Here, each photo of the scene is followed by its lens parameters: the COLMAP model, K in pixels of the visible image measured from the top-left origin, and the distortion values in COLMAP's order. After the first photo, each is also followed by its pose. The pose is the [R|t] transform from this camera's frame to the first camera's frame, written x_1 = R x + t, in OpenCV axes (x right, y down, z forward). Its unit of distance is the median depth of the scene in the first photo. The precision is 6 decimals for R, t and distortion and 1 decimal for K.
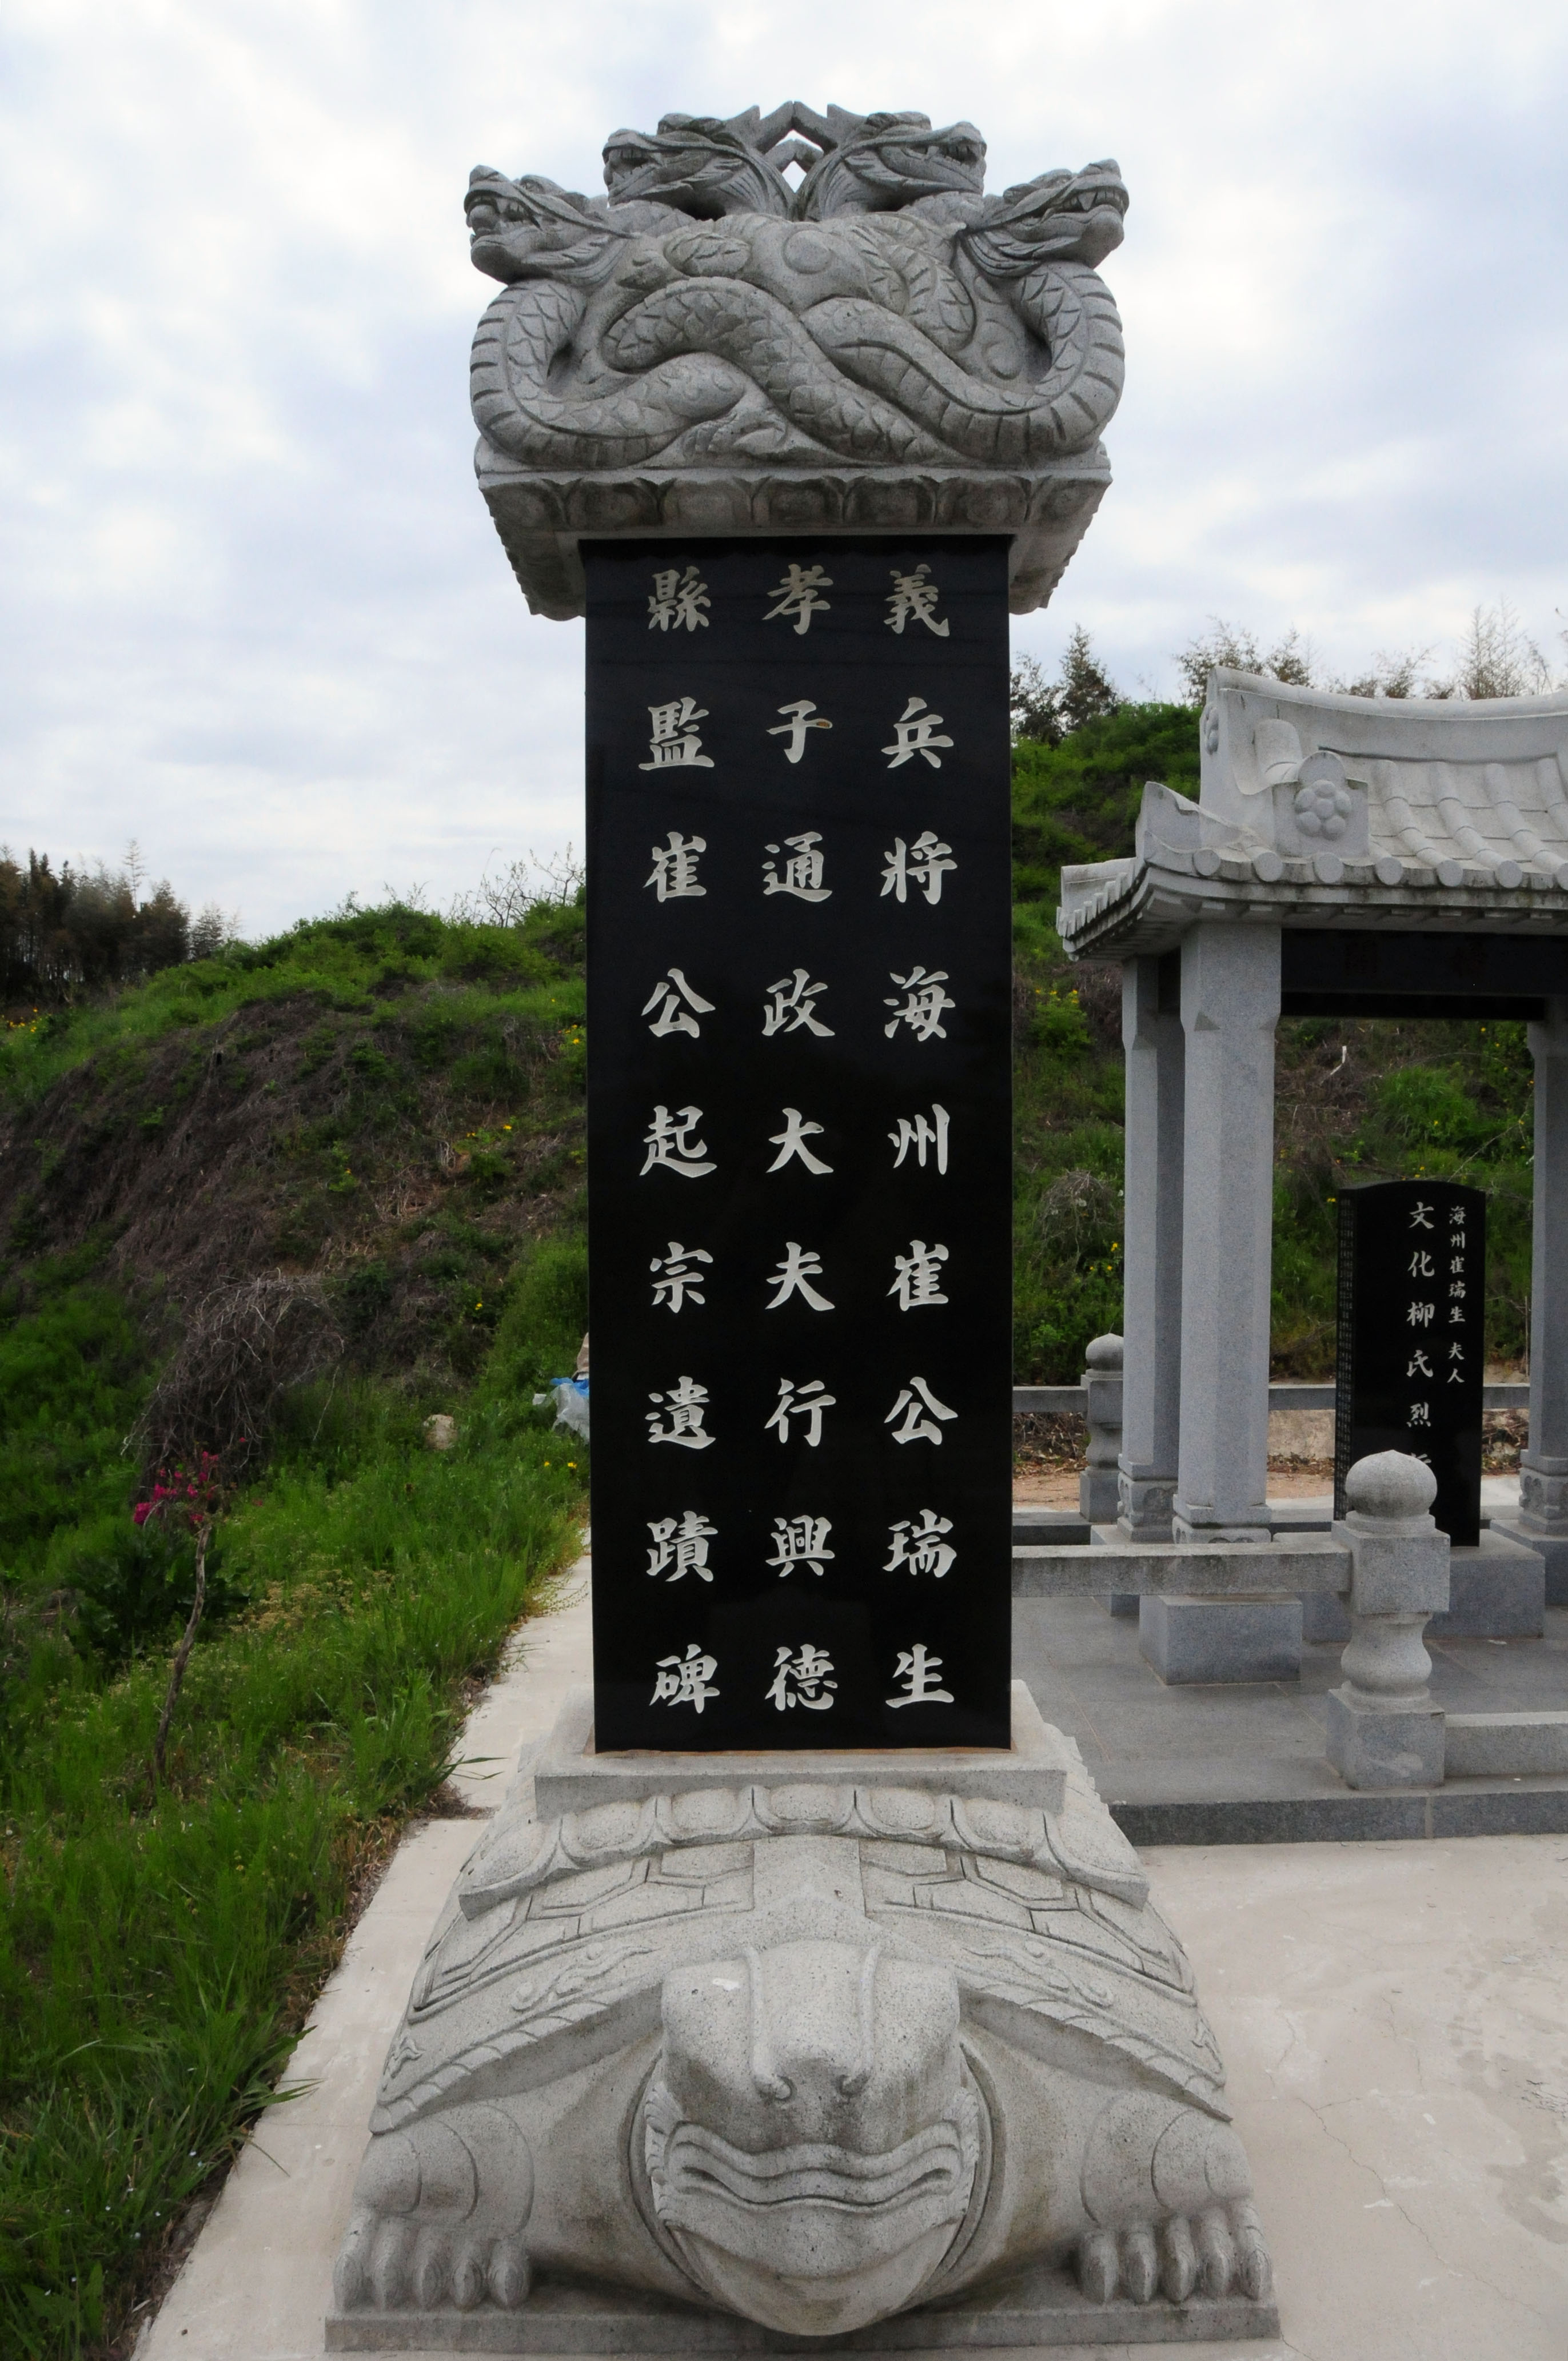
lens RADIAL K [[1873.6, 0, 912.5], [0, 1873.6, 1269.4], [0, 0, 1]] dist [-0.178257, 0.140701]
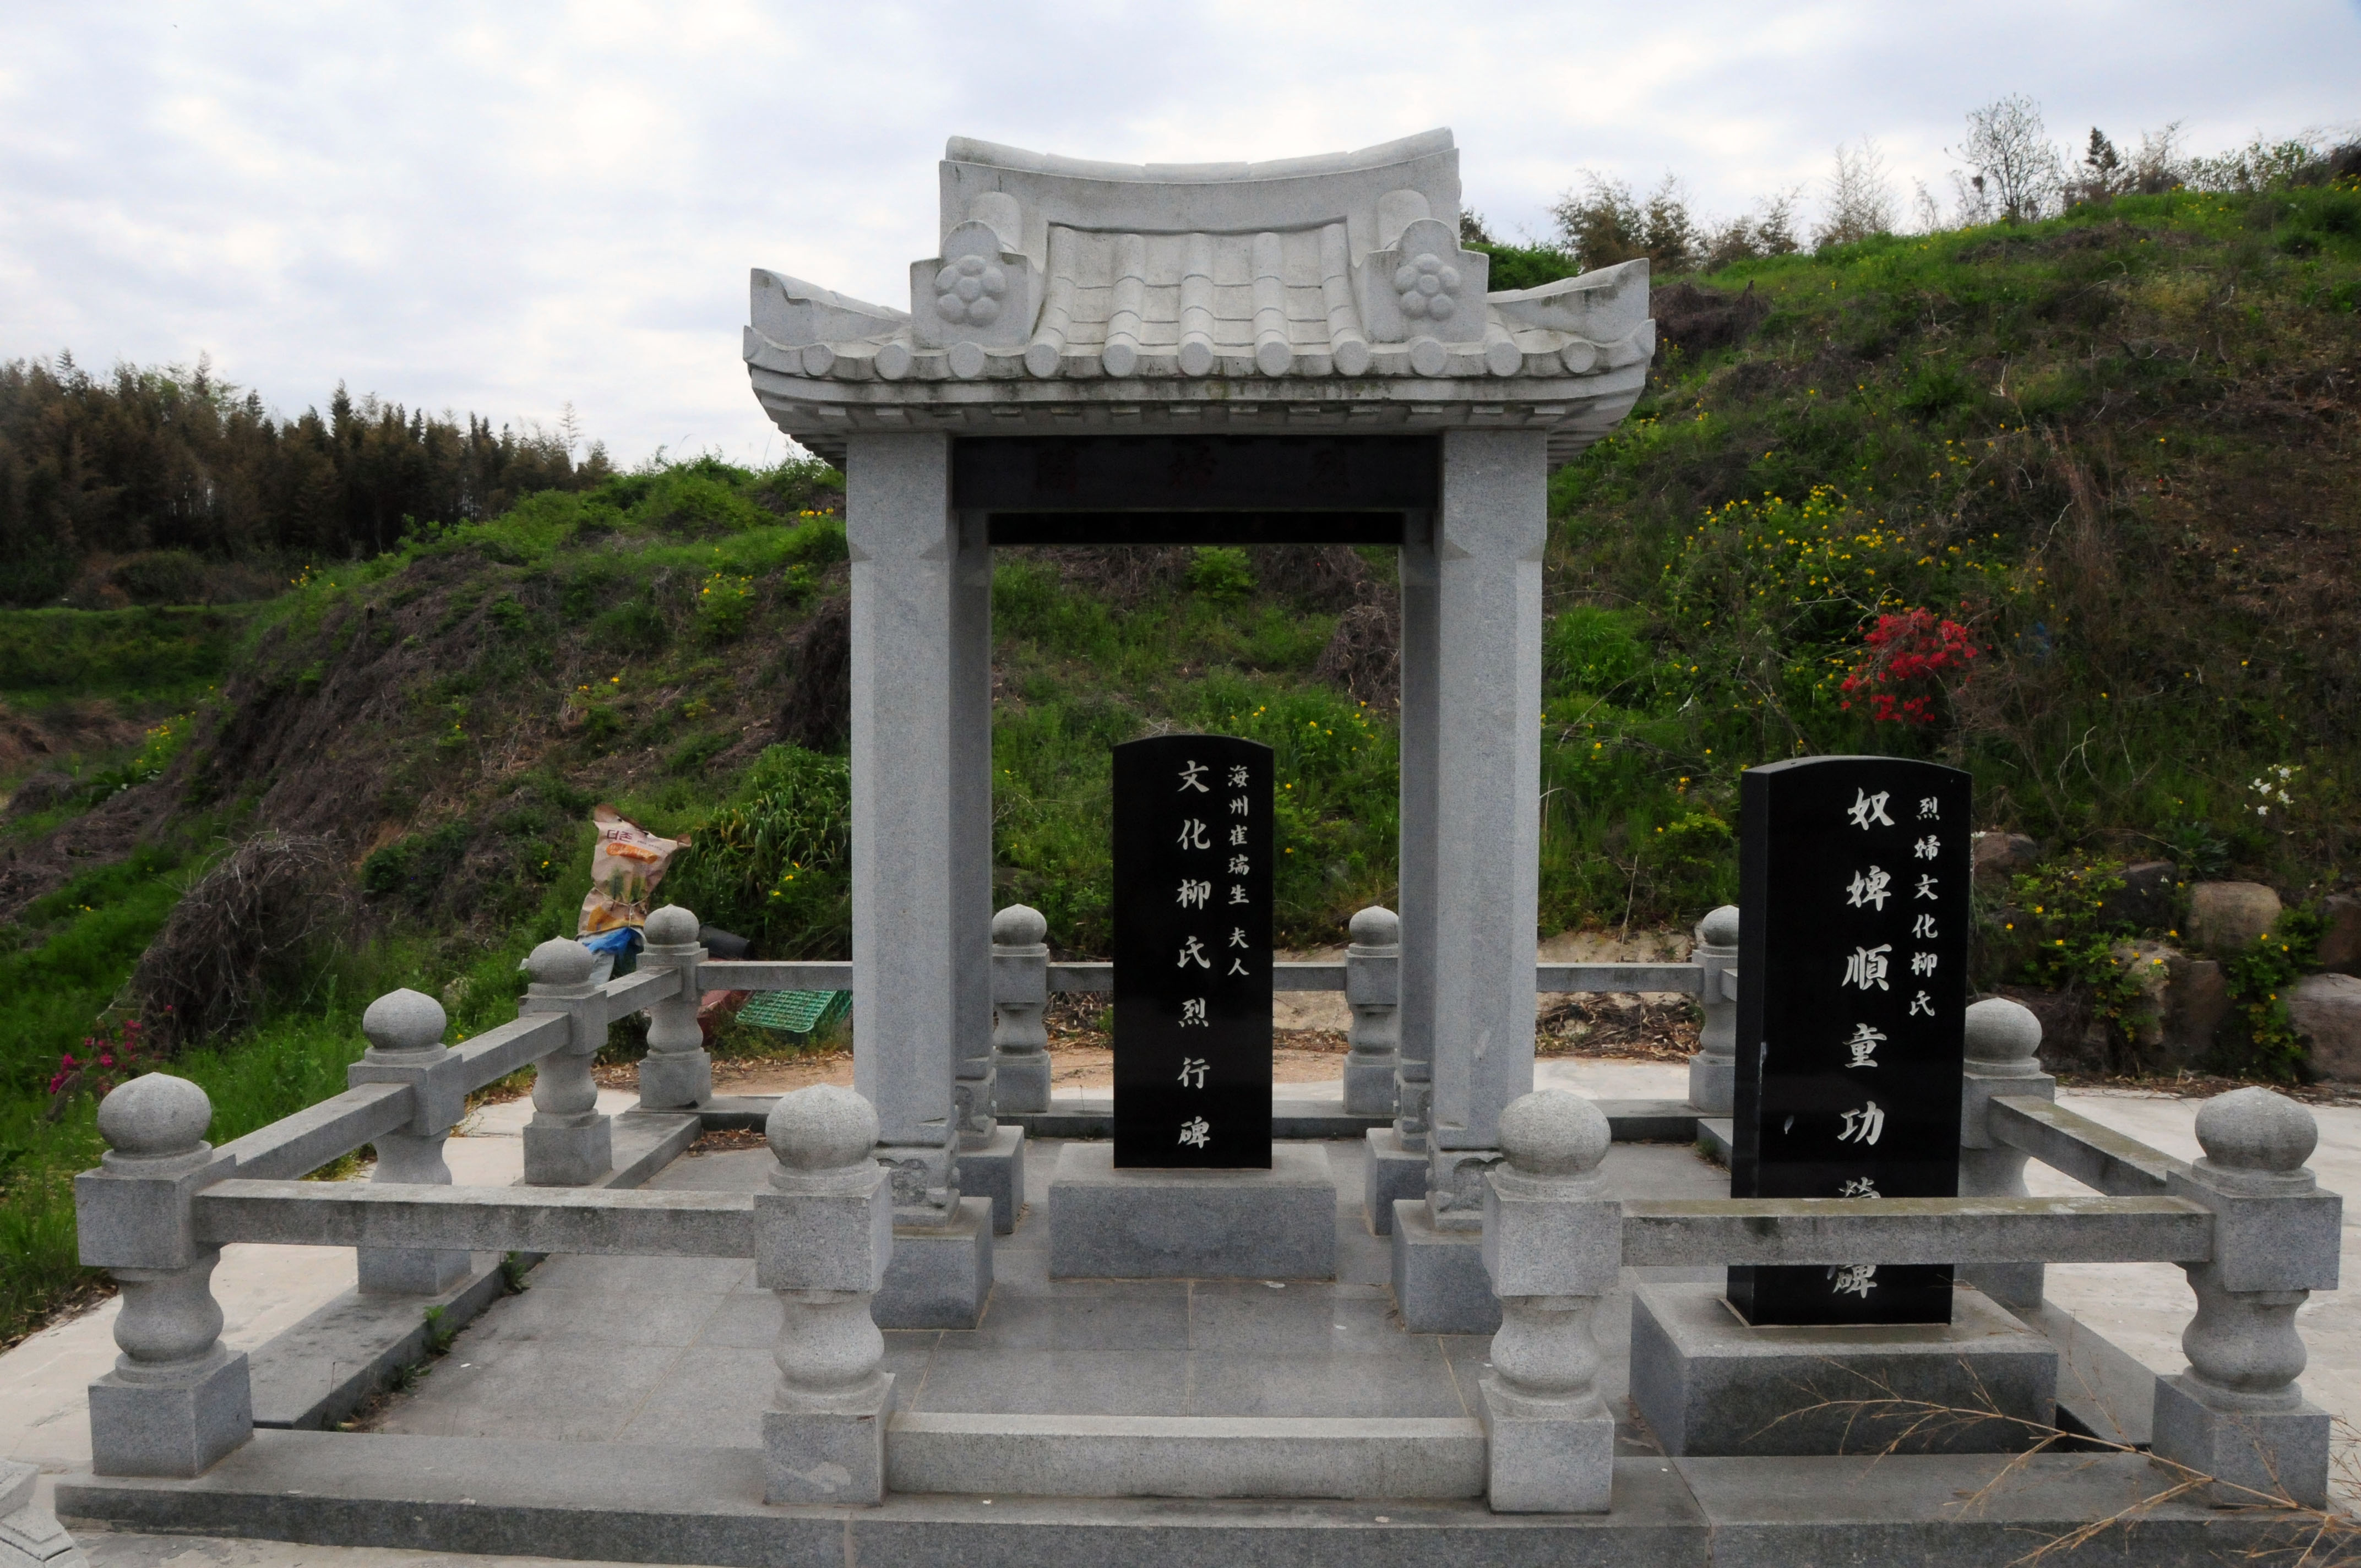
lens RADIAL K [[1827.7, 0, 1179.7], [0, 1827.7, 869.0], [0, 0, 1]] dist [-0.174860, 0.118429]
pose [[0.997100, 0.002789, -0.076049, 0.331360], [-0.000495, 0.999545, 0.030169, -0.012194], [0.076098, -0.030044, 0.996648, 0.169766]]
